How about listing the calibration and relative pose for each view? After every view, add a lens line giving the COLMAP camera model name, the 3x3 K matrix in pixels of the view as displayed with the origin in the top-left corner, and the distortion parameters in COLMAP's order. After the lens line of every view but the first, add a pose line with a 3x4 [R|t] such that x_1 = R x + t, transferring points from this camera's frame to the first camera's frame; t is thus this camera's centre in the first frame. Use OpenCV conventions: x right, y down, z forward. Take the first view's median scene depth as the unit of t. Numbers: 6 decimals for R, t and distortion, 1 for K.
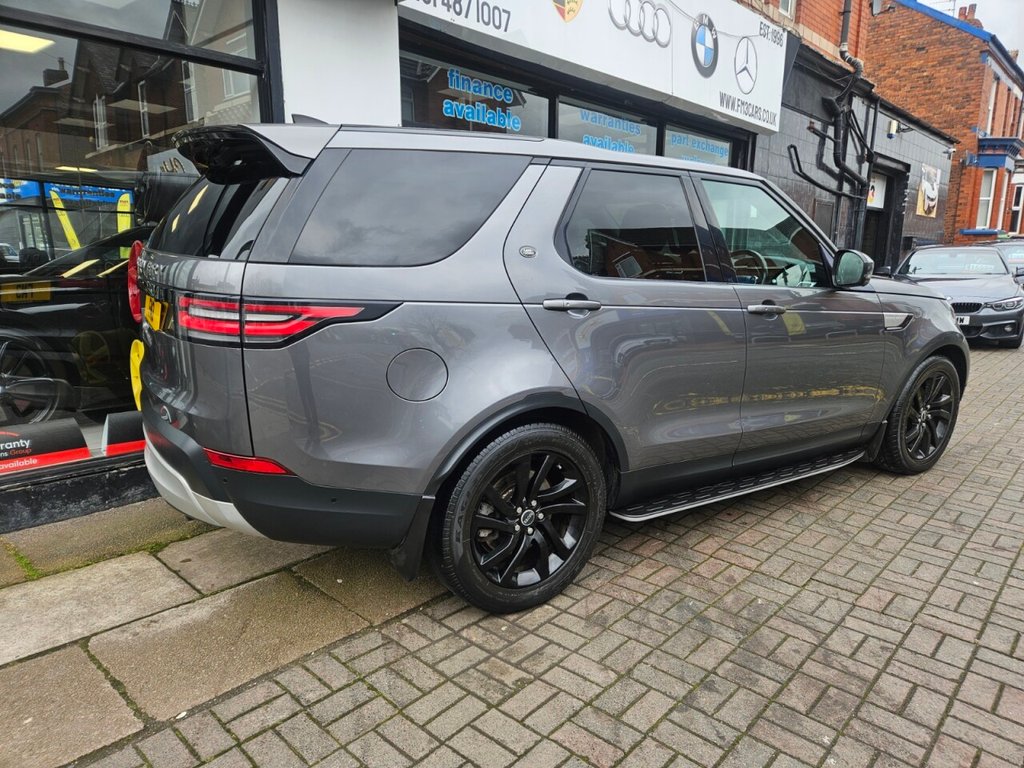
lens RADIAL K [[679.6, 0, 518.7], [0, 679.6, 390.3], [0, 0, 1]] dist [0.073429, -0.057659]
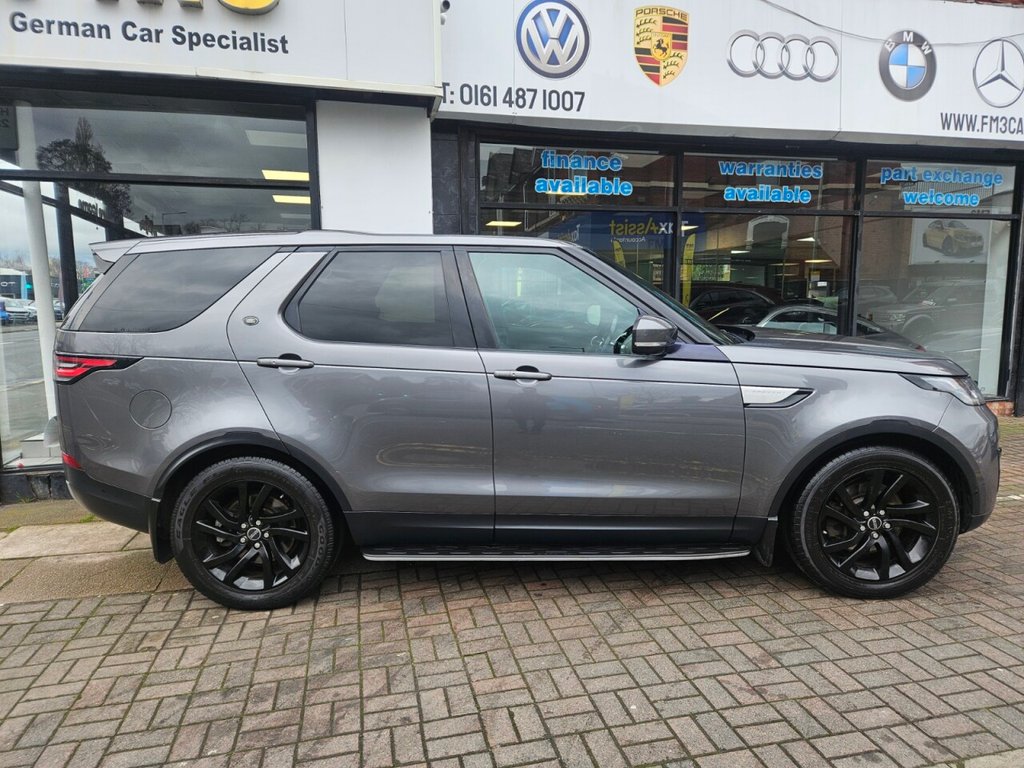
lens RADIAL K [[679.6, 0, 517.4], [0, 679.6, 390.7], [0, 0, 1]] dist [0.073429, -0.057659]
pose [[0.825842, 0.053143, -0.561392, 0.928050], [-0.095596, 0.994333, -0.046502, -0.049390], [0.555739, 0.092070, 0.826243, 0.182251]]
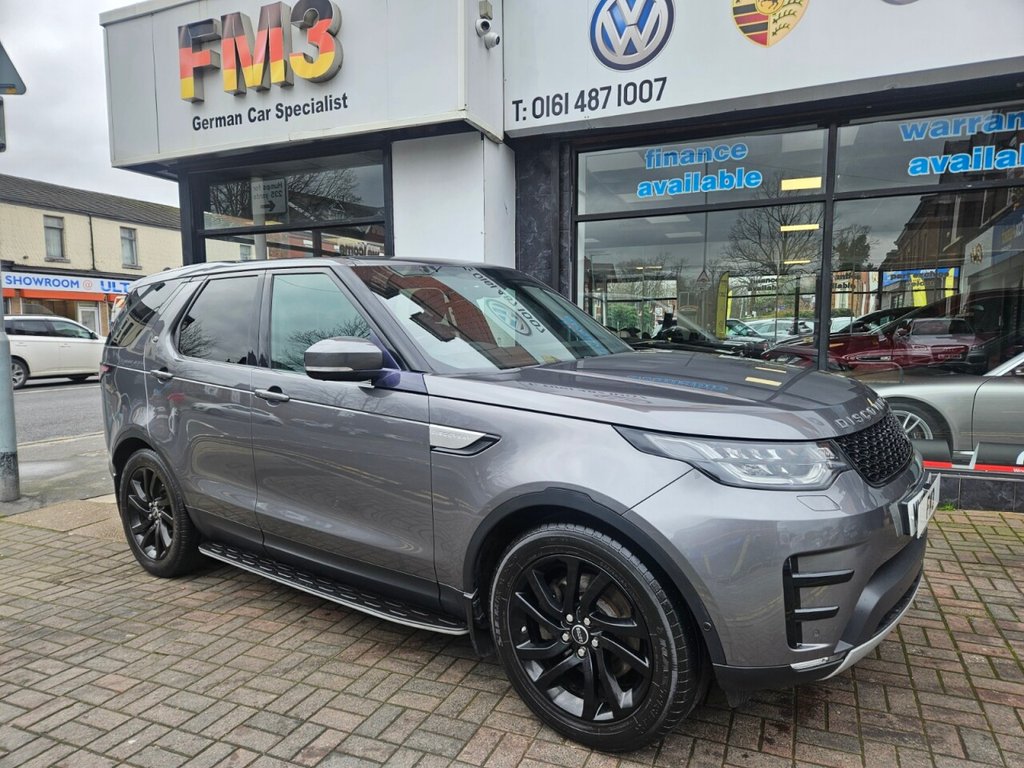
lens RADIAL K [[679.6, 0, 517.2], [0, 679.6, 391.5], [0, 0, 1]] dist [0.073429, -0.057659]
pose [[0.326399, 0.074325, -0.942306, 1.446995], [-0.172894, 0.984780, 0.017787, -0.207320], [0.929286, 0.157113, 0.334281, 1.014603]]
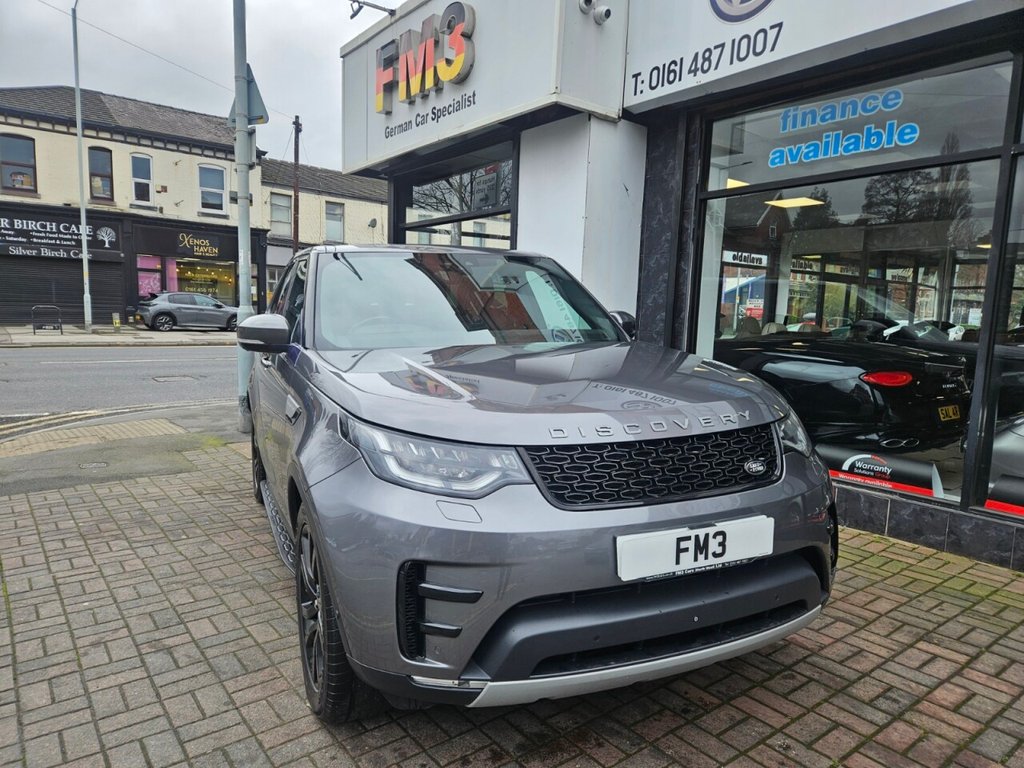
lens RADIAL K [[679.6, 0, 501.9], [0, 679.6, 391.2], [0, 0, 1]] dist [0.073429, -0.057659]
pose [[-0.181661, 0.099798, -0.978284, 1.492701], [-0.219194, 0.965698, 0.139217, -0.332303], [0.958621, 0.239724, -0.153555, 1.620295]]
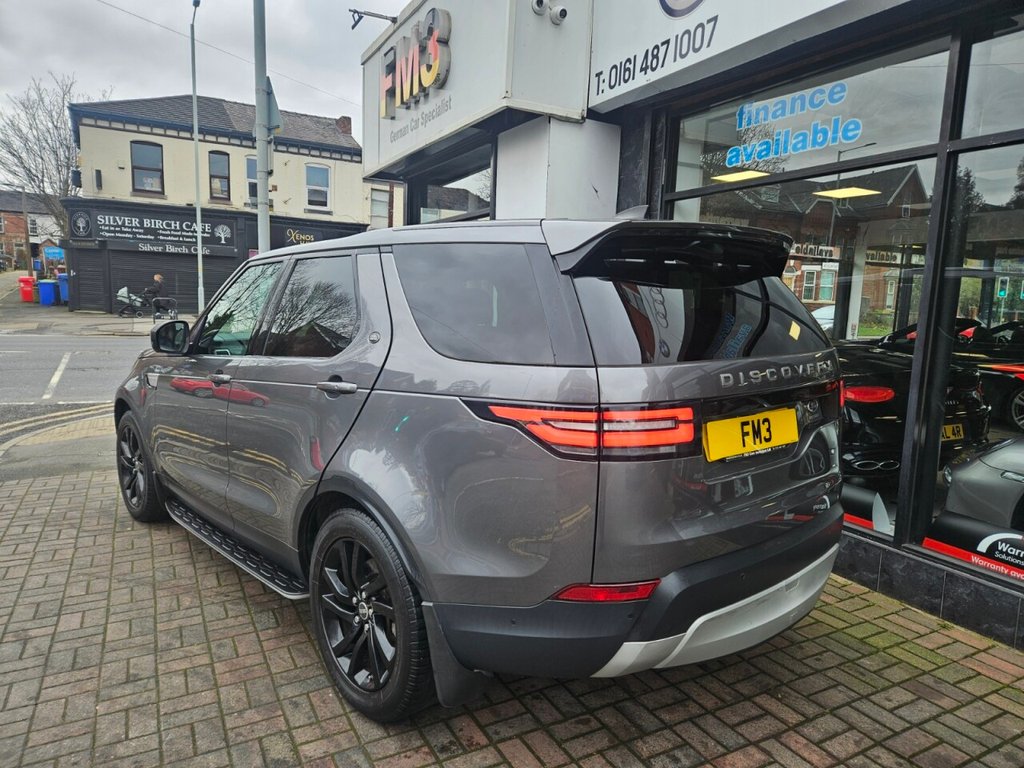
lens RADIAL K [[679.6, 0, 506.6], [0, 679.6, 379.2], [0, 0, 1]] dist [0.073429, -0.057659]
pose [[-0.336633, 0.094506, -0.936881, 1.378087], [-0.214428, 0.961117, 0.173997, -0.457704], [0.916896, 0.259466, -0.303279, 1.972257]]
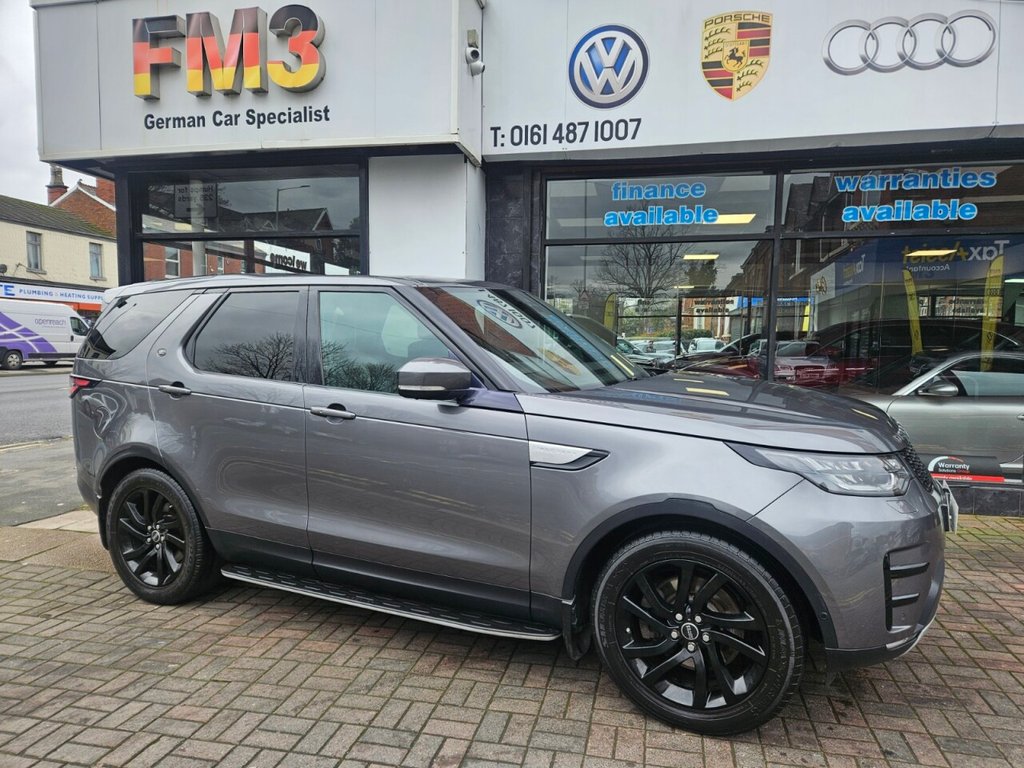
lens RADIAL K [[679.6, 0, 517.6], [0, 679.6, 392.5], [0, 0, 1]] dist [0.073429, -0.057659]
pose [[0.500208, 0.059916, -0.863830, 1.379592], [-0.176466, 0.983721, -0.033952, -0.163896], [0.847733, 0.169420, 0.502639, 0.735410]]
